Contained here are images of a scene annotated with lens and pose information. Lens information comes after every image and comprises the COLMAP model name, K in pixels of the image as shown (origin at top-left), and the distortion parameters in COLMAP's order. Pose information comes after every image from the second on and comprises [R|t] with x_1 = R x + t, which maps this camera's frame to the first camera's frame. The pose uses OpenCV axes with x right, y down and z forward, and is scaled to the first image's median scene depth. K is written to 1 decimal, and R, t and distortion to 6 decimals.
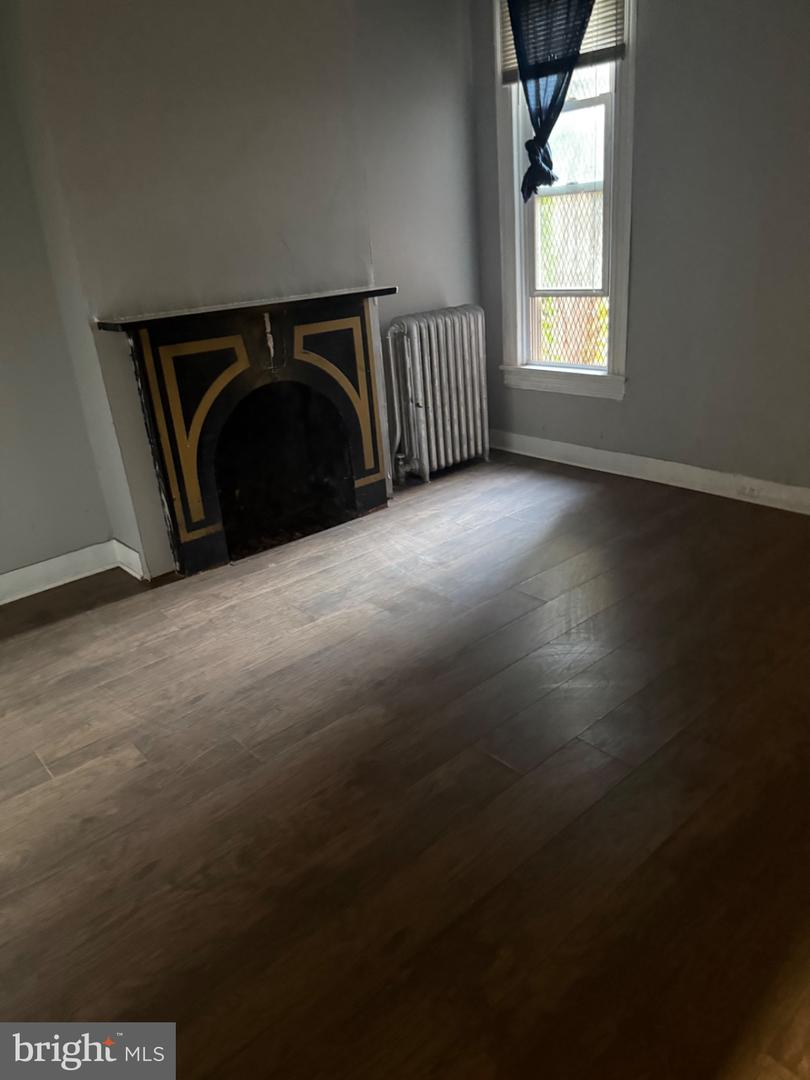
lens RADIAL K [[760.2, 0, 405.0], [0, 760.2, 540.0], [0, 0, 1]] dist [0.152389, -0.265039]
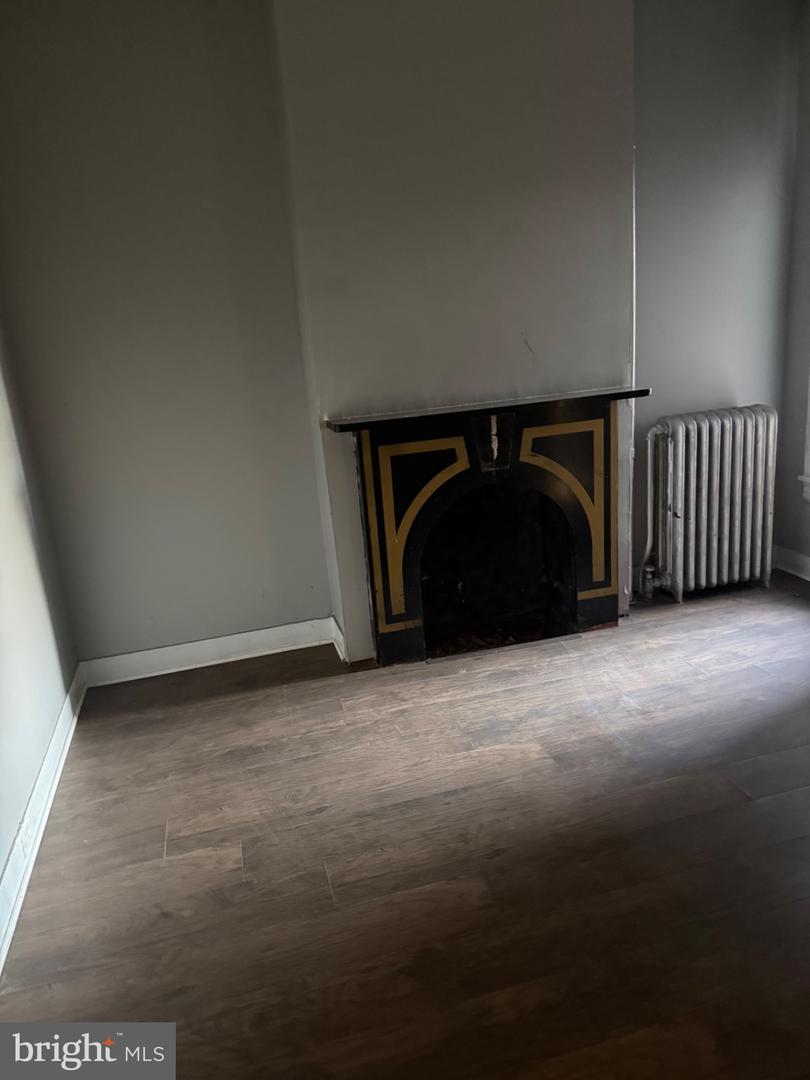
lens RADIAL K [[760.2, 0, 405.0], [0, 760.2, 540.0], [0, 0, 1]] dist [0.152389, -0.265039]
pose [[0.893388, 0.122836, -0.432168, 0.156934], [-0.154105, 0.987326, -0.037941, -0.083984], [0.422030, 0.100496, 0.900995, 0.096193]]
